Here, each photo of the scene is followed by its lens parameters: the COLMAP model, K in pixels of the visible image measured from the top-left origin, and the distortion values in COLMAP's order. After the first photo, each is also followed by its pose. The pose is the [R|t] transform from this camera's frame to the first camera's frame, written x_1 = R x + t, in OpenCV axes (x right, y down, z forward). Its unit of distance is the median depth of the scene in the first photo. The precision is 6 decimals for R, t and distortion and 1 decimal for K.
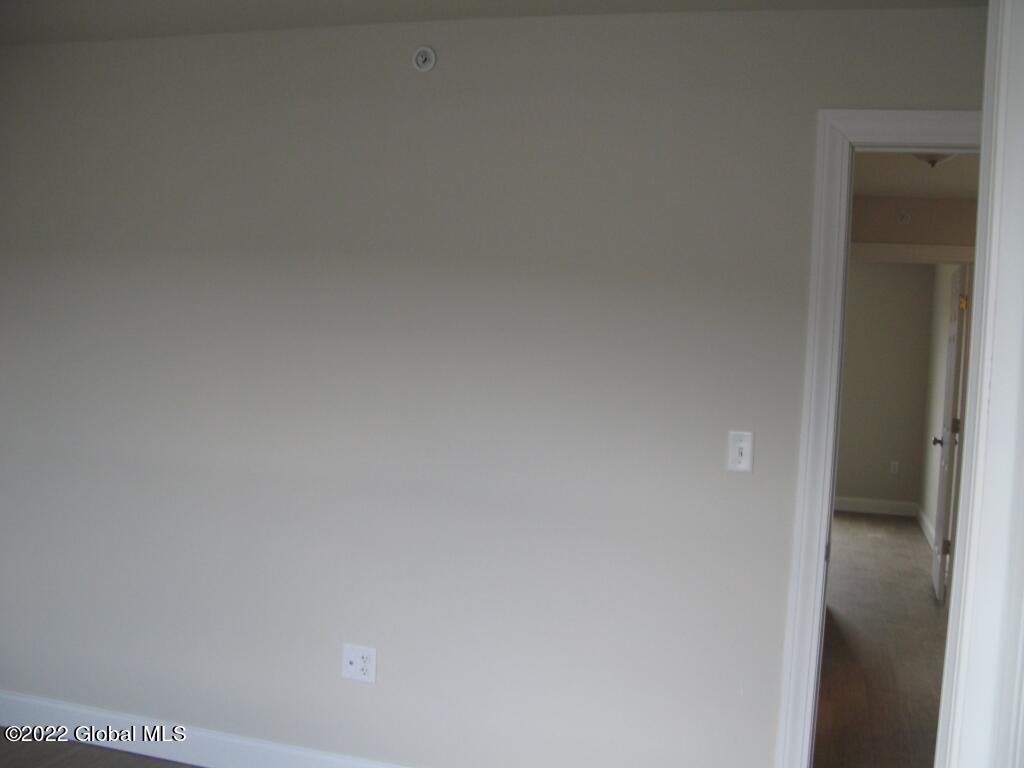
lens RADIAL K [[1056.3, 0, 512.0], [0, 1056.3, 384.0], [0, 0, 1]] dist [-0.179949, 0.200718]
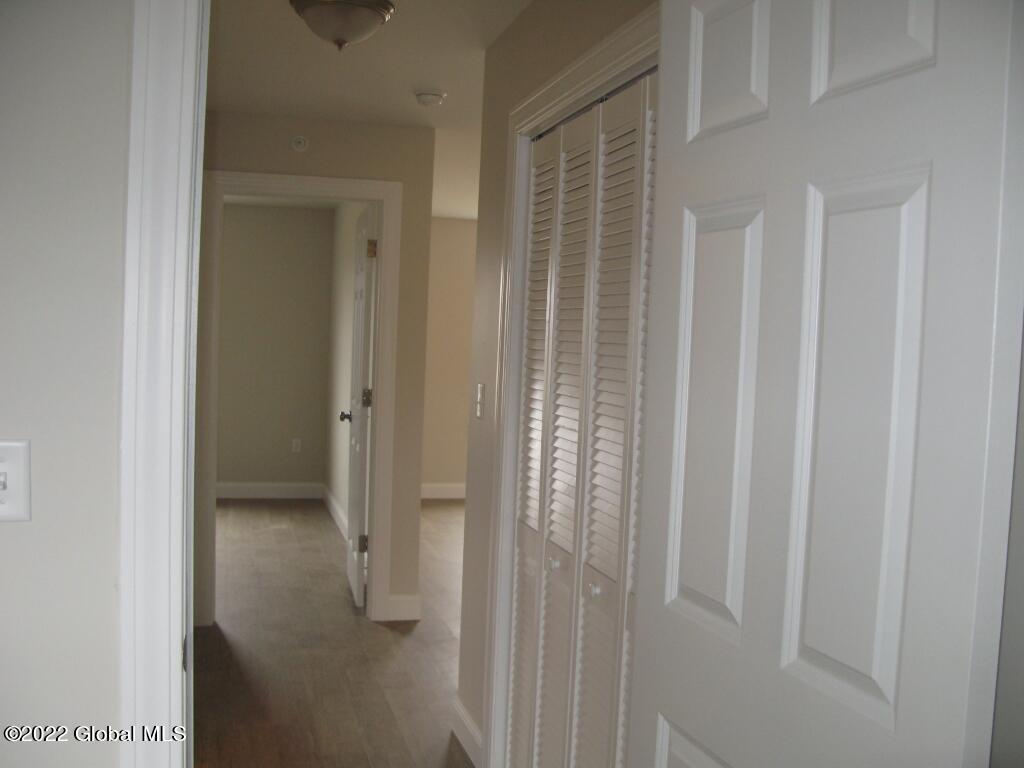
lens RADIAL K [[1056.3, 0, 512.0], [0, 1056.3, 384.0], [0, 0, 1]] dist [-0.179949, 0.200718]
pose [[0.846683, -0.043815, 0.530291, 0.073337], [0.029843, 0.998946, 0.034890, 0.003116], [-0.531261, -0.013715, 0.847097, 0.199813]]
